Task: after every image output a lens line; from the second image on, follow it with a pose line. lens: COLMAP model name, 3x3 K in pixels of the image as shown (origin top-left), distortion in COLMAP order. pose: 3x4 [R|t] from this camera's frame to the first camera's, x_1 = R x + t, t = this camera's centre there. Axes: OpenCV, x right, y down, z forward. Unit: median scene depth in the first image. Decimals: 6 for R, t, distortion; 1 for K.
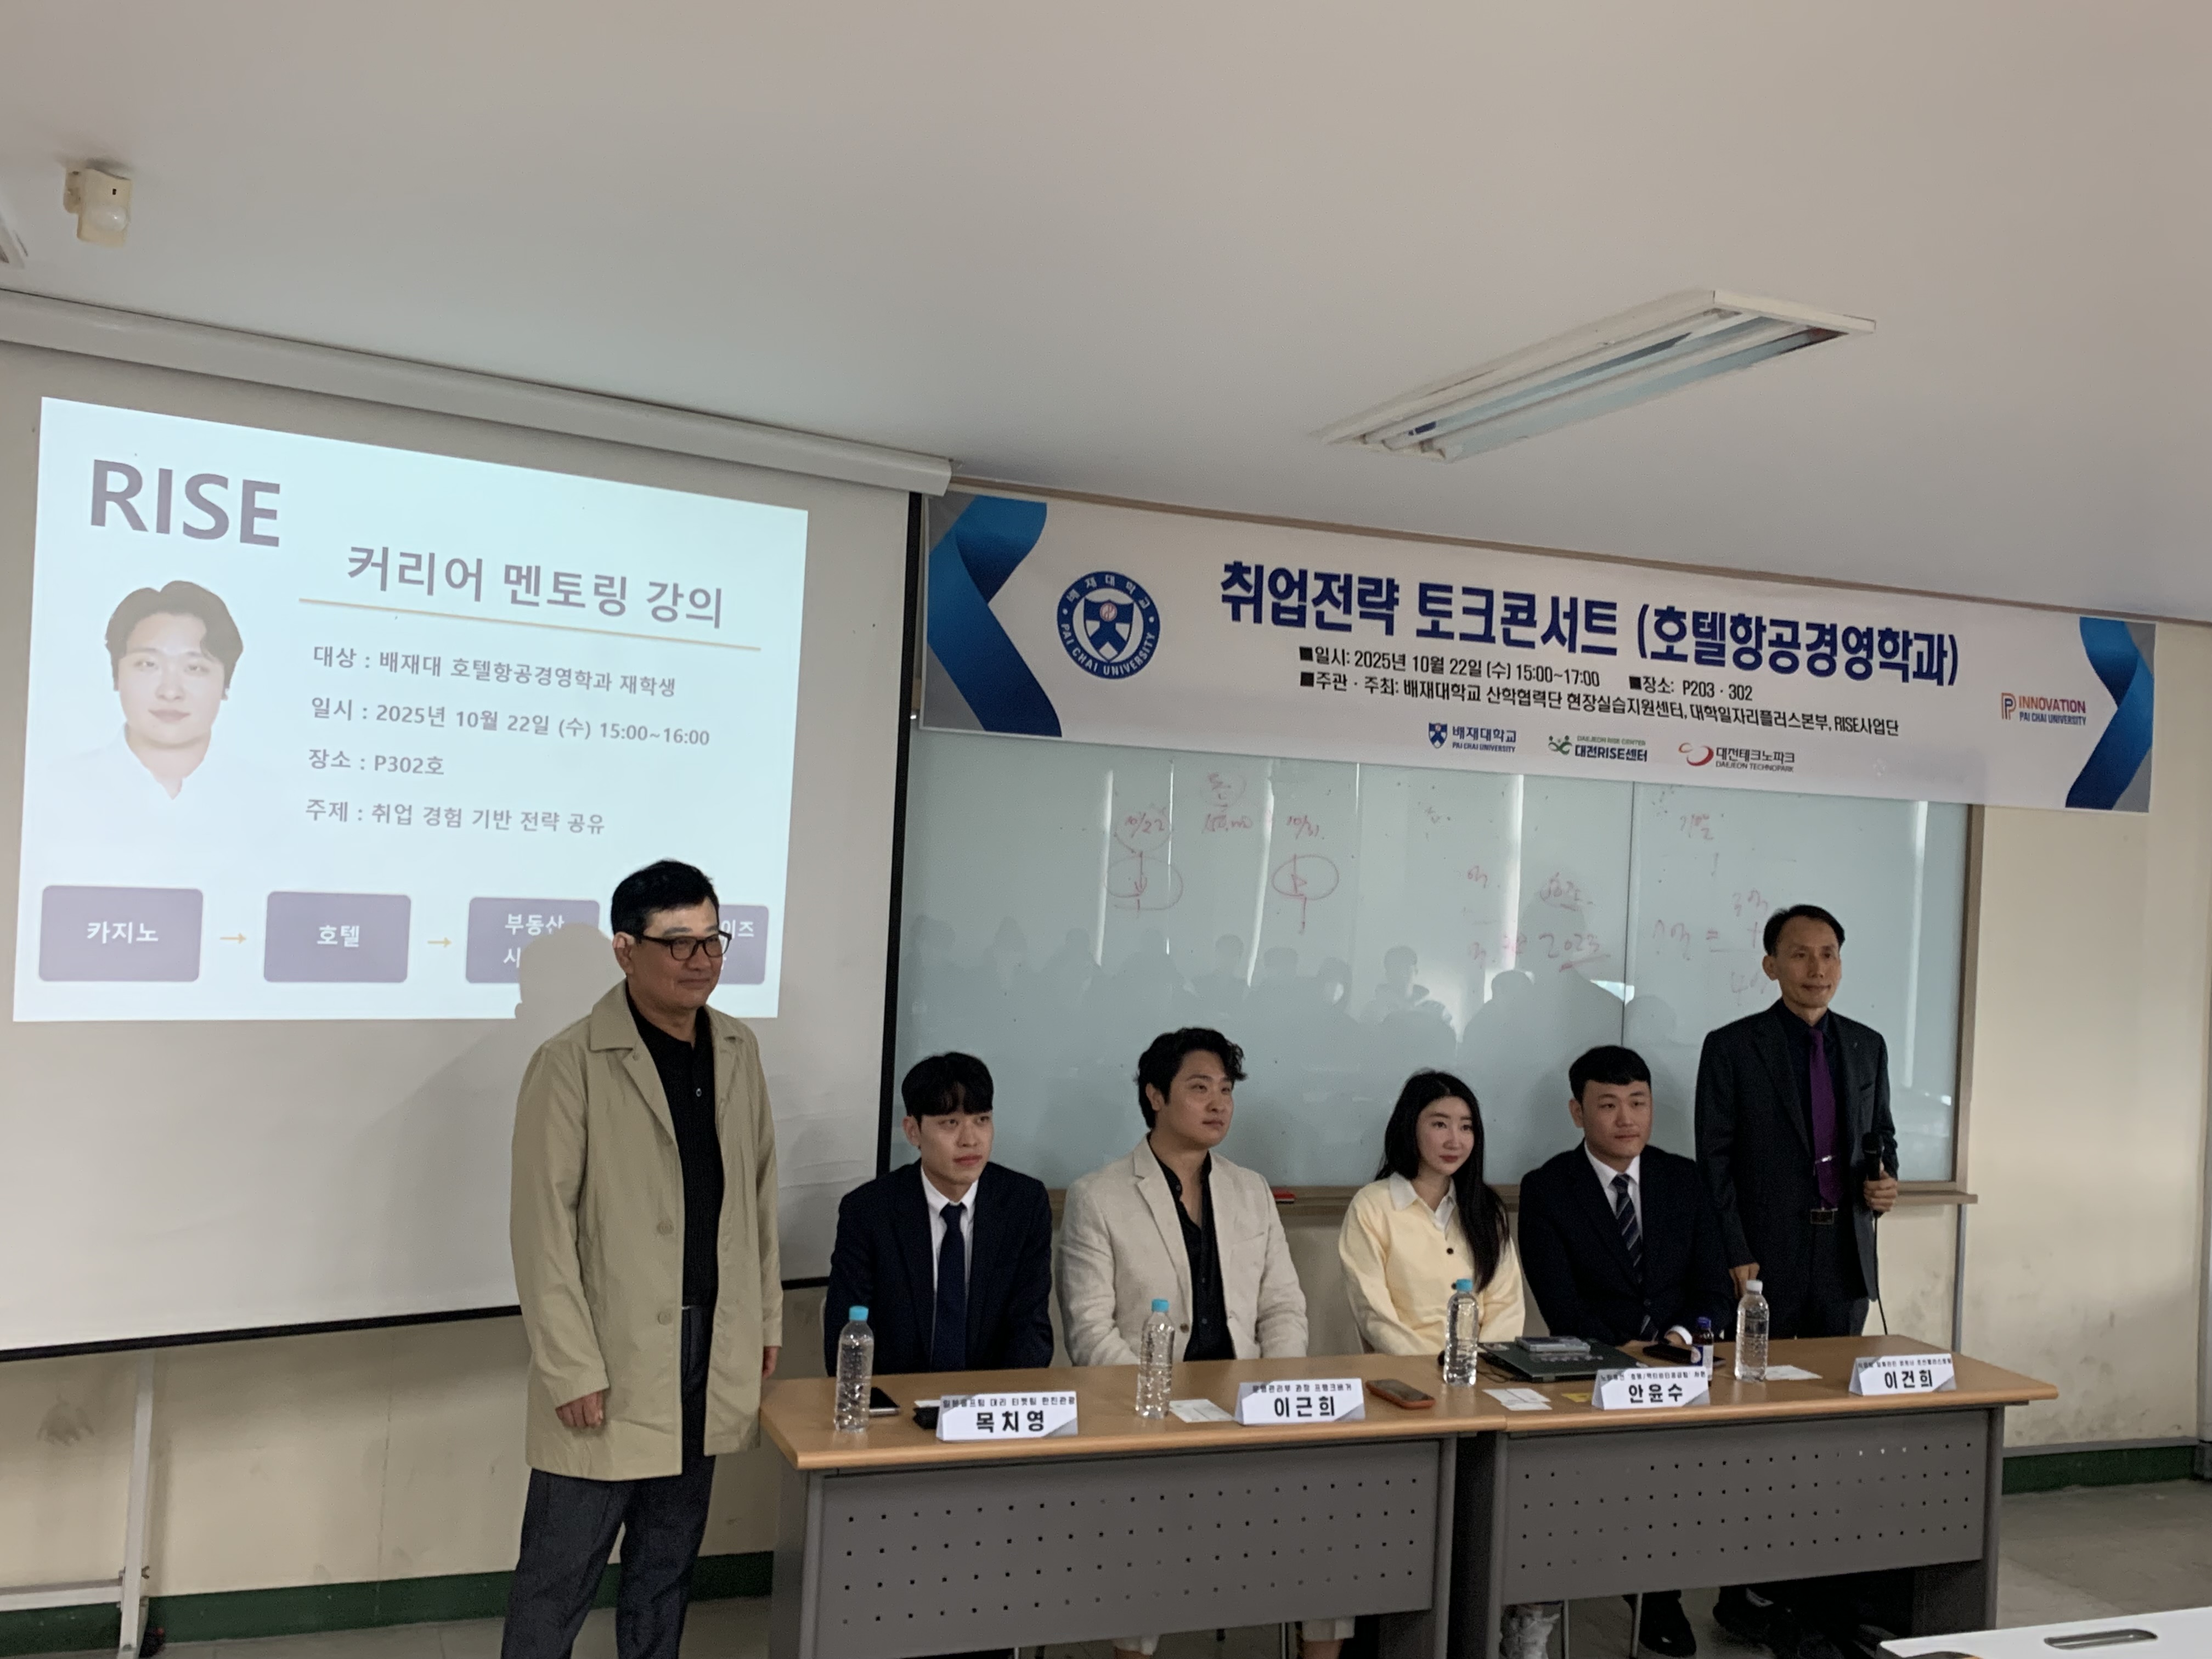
lens RADIAL K [[2064.2, 0, 1102.1], [0, 2064.2, 831.4], [0, 0, 1]] dist [0.076695, 0.000000]
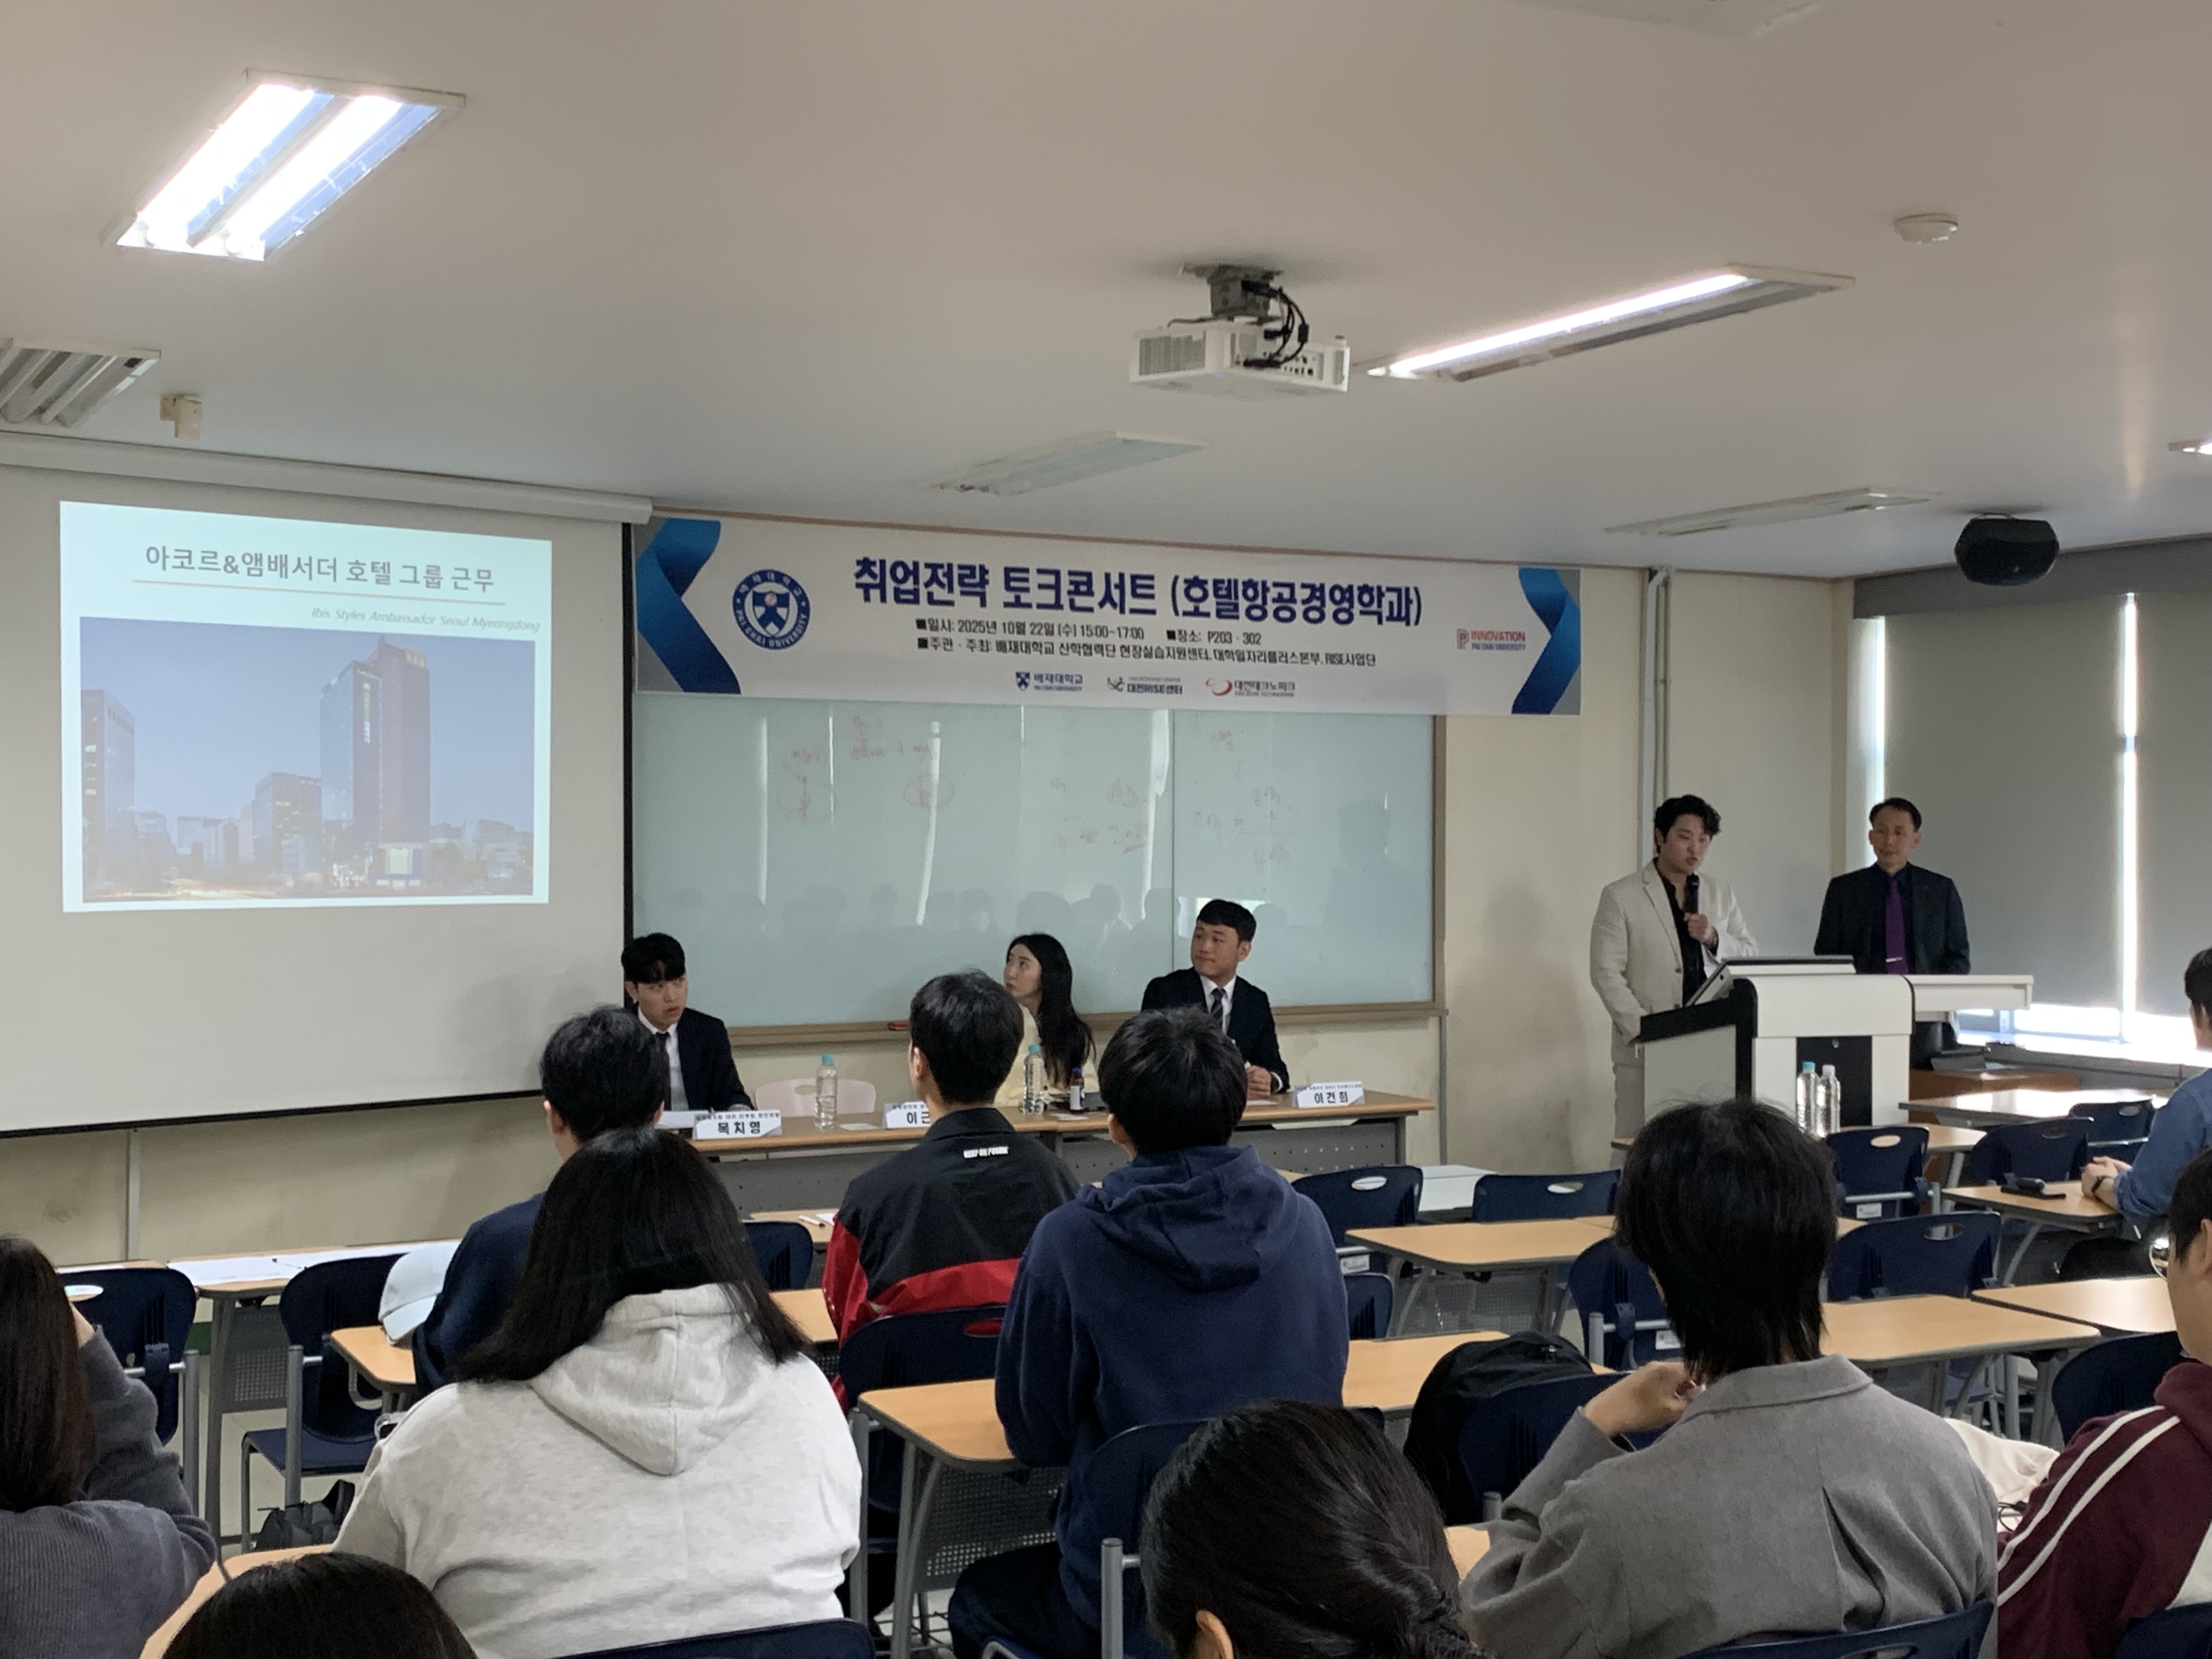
lens RADIAL K [[2713.6, 0, 1107.9], [0, 2713.6, 831.9], [0, 0, 1]] dist [0.208561, 0.000000]
pose [[0.990216, -0.049058, 0.130638, -0.017794], [0.047143, 0.998731, 0.017712, 0.022438], [-0.131341, -0.011380, 0.991272, -0.744220]]
